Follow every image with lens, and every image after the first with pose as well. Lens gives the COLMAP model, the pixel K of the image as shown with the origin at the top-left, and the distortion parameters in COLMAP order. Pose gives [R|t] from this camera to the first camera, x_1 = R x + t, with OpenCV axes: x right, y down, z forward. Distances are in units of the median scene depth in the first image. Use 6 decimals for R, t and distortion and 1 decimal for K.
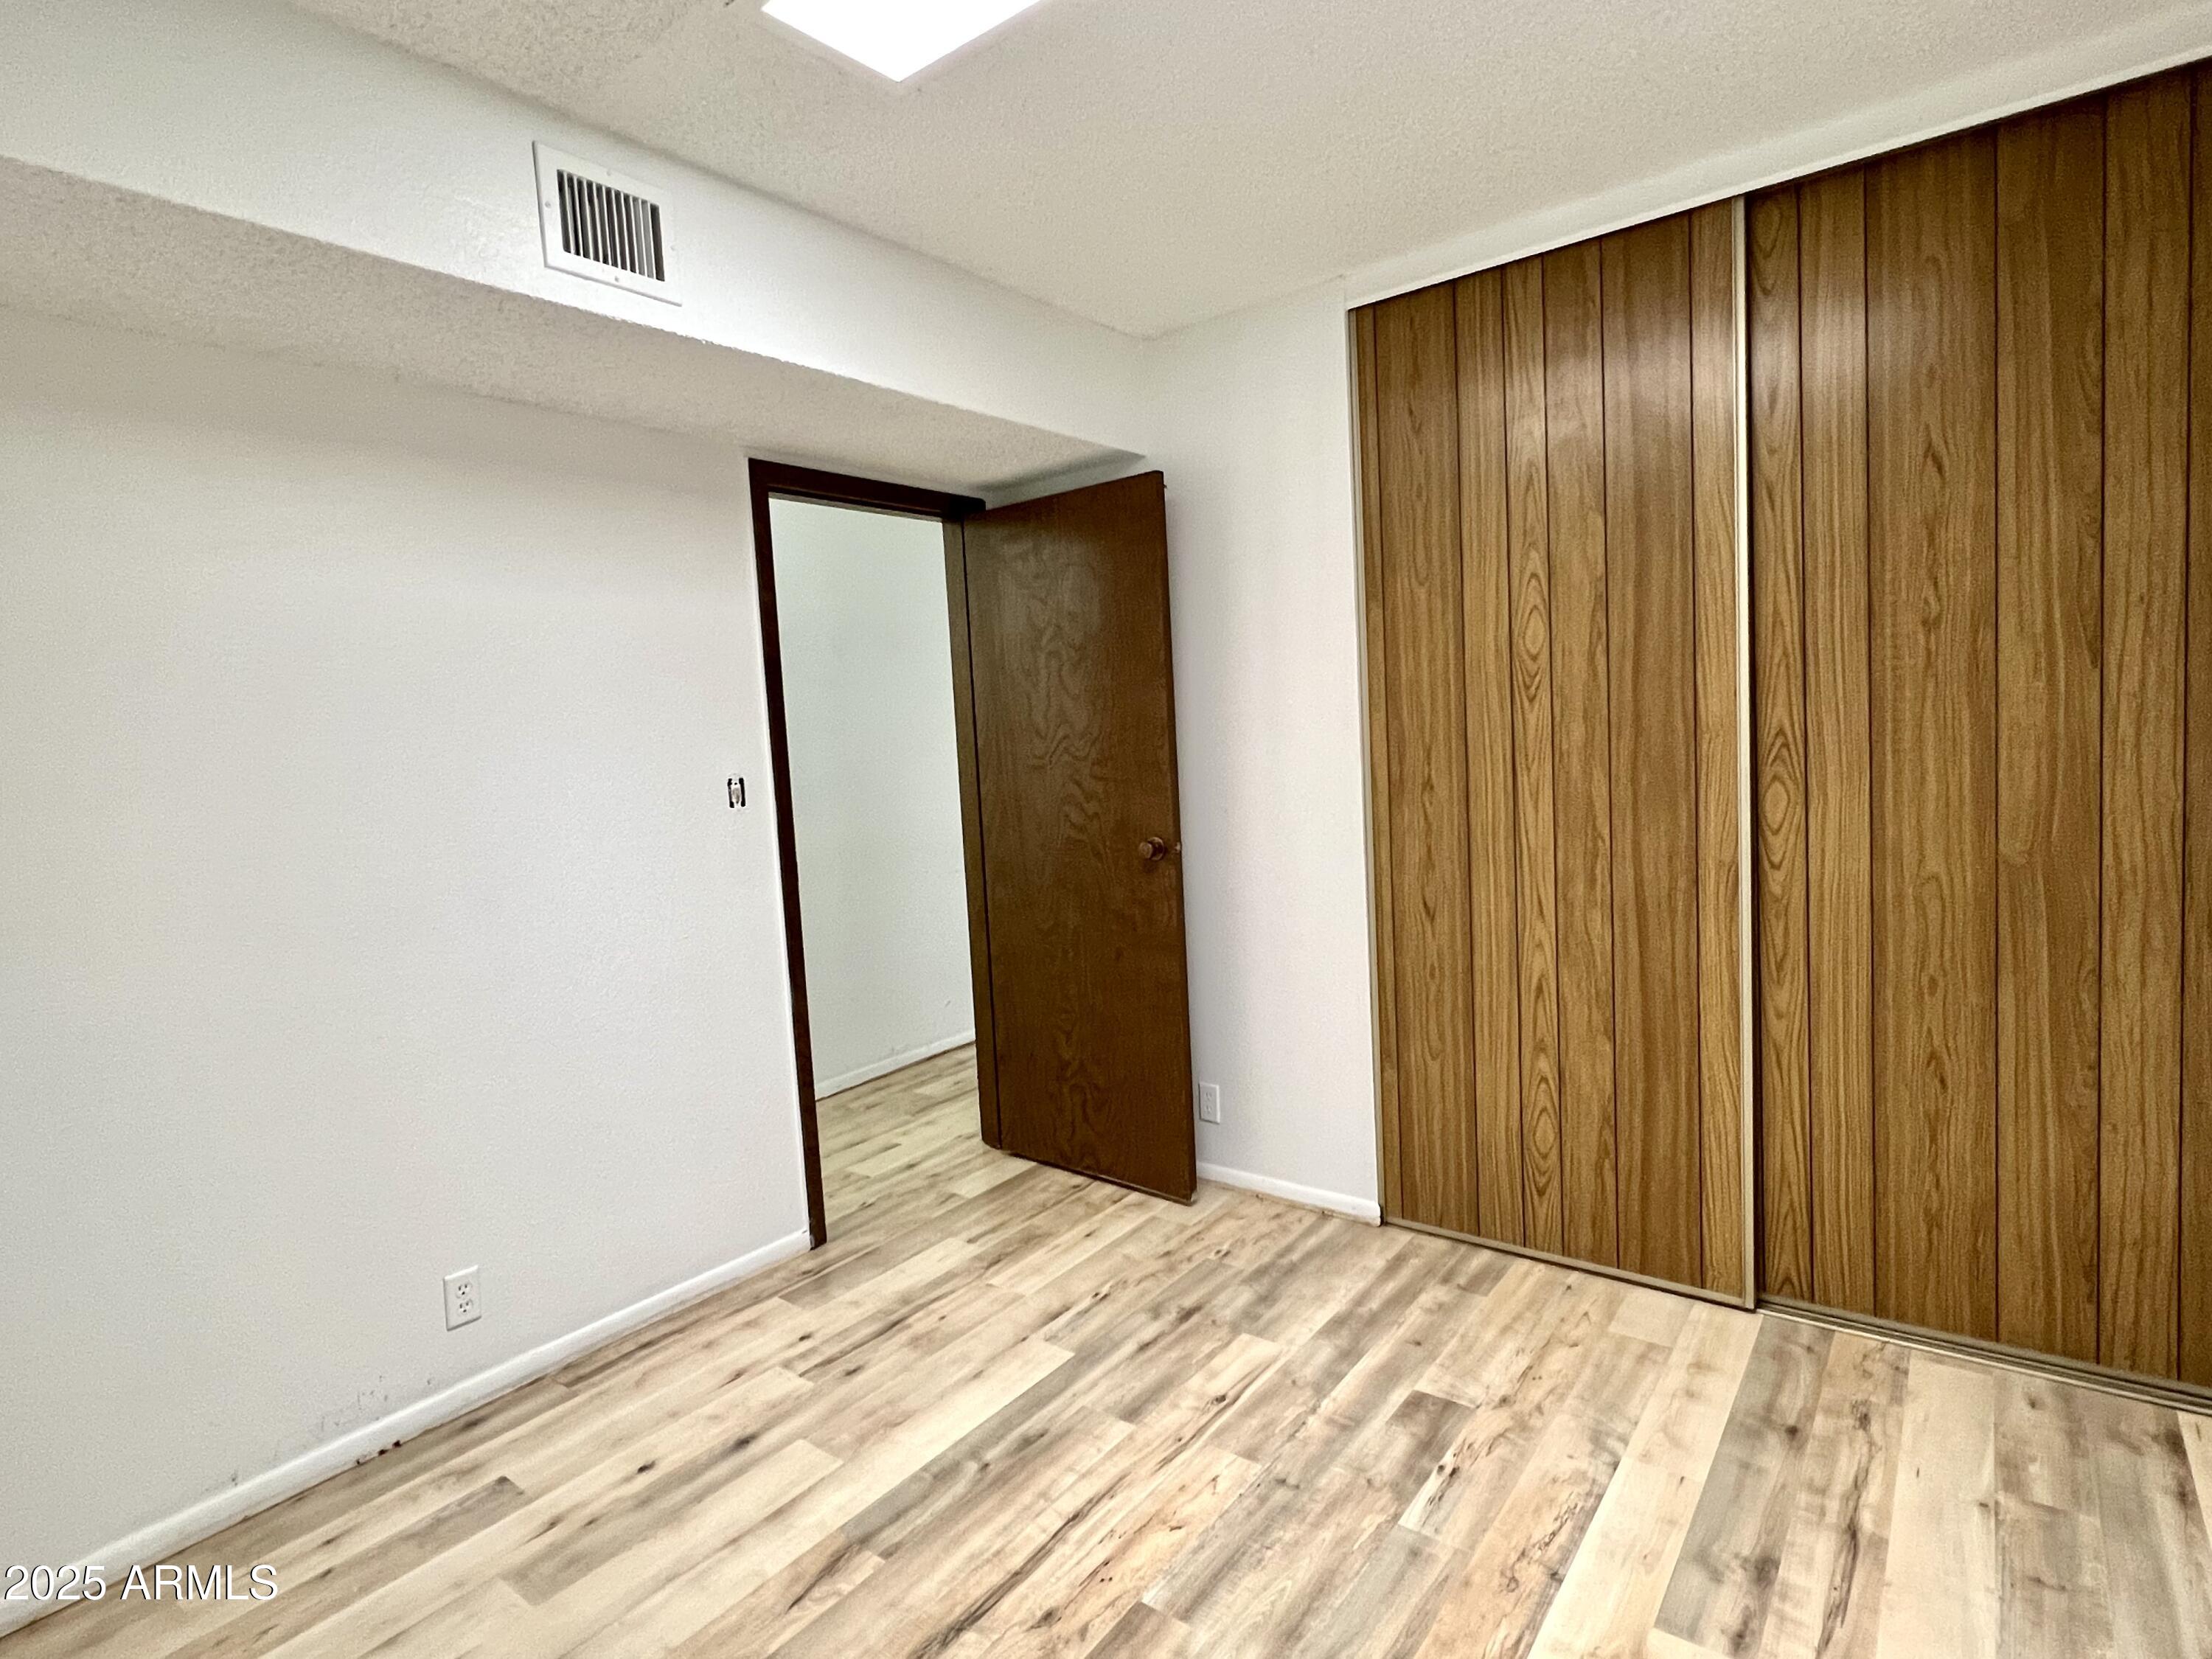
lens RADIAL K [[1145.9, 0, 1104.8], [0, 1145.9, 825.7], [0, 0, 1]] dist [-0.000724, -0.000961]
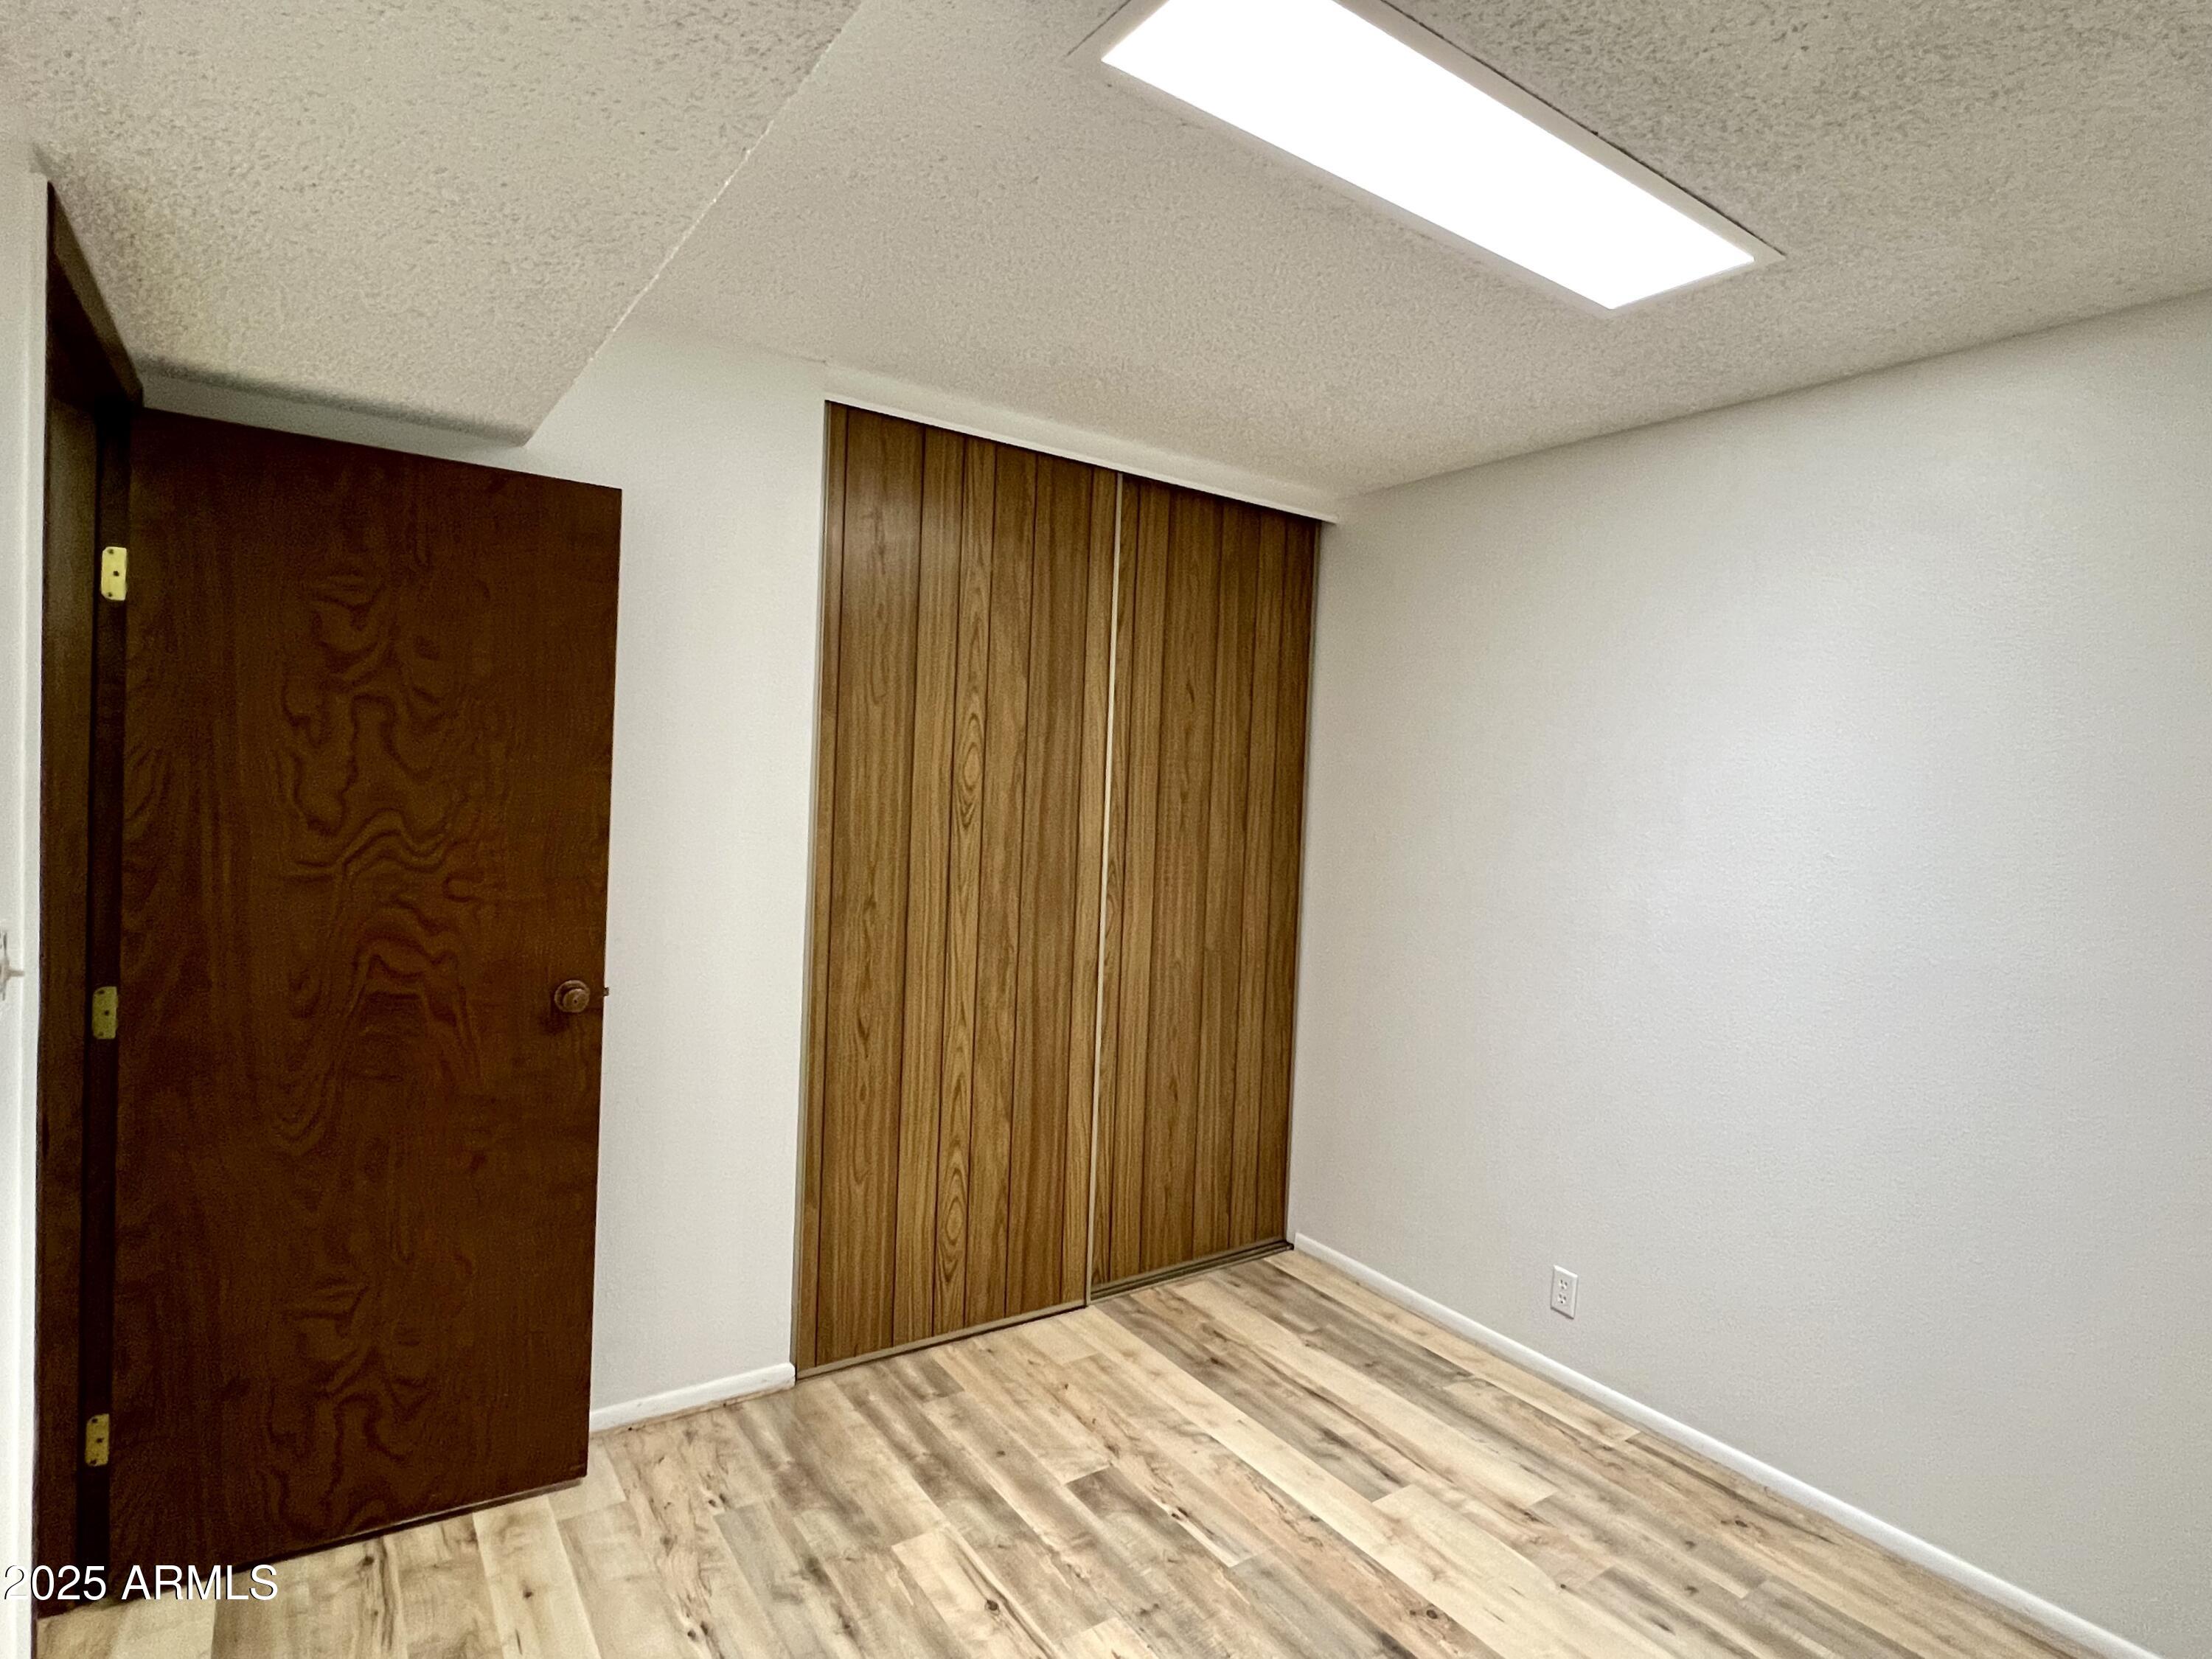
lens RADIAL K [[1145.9, 0, 1104.8], [0, 1145.9, 825.7], [0, 0, 1]] dist [-0.000724, -0.000961]
pose [[0.292186, 0.035423, 0.955705, -0.748011], [0.012021, 0.999099, -0.040706, -0.073690], [-0.956286, 0.023383, 0.291497, 0.633702]]
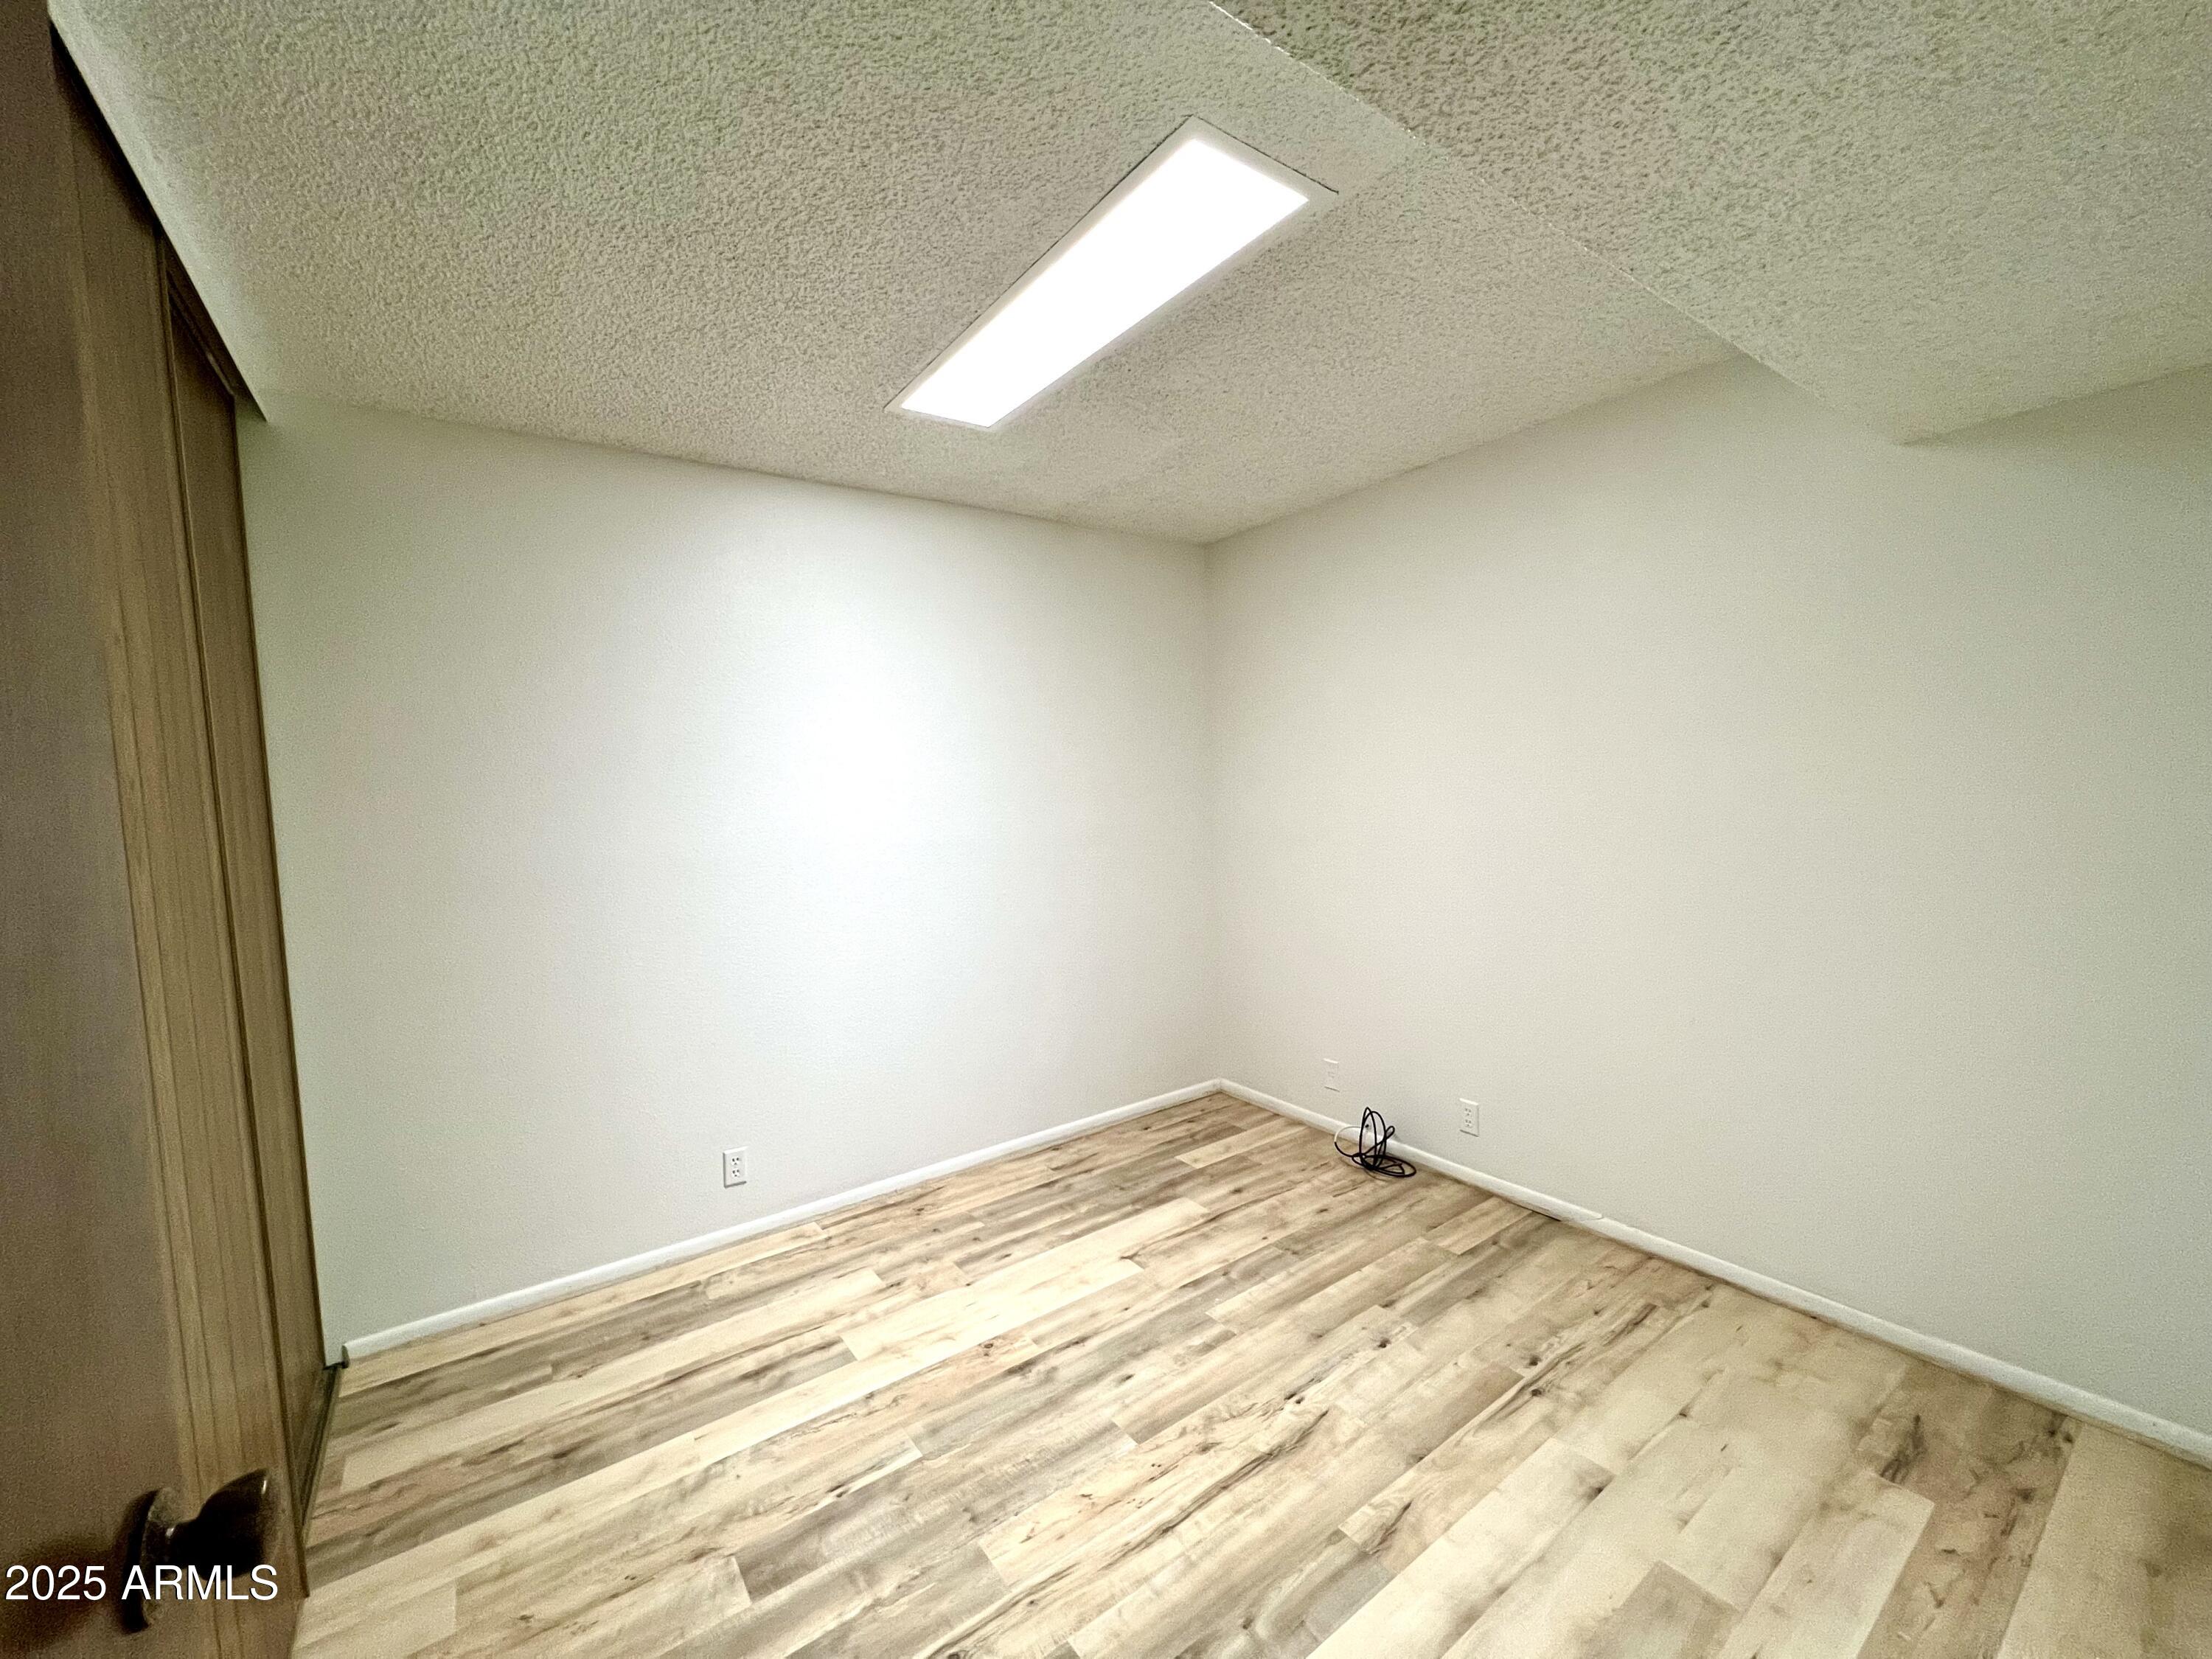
lens RADIAL K [[888.0, 0, 1100.9], [0, 888.0, 820.8], [0, 0, 1]] dist [0.000135, 0.000132]
pose [[-0.954036, 0.077788, 0.289421, -0.225722], [0.113560, 0.987543, 0.108912, -0.142029], [-0.277344, 0.136773, -0.950985, 1.475808]]
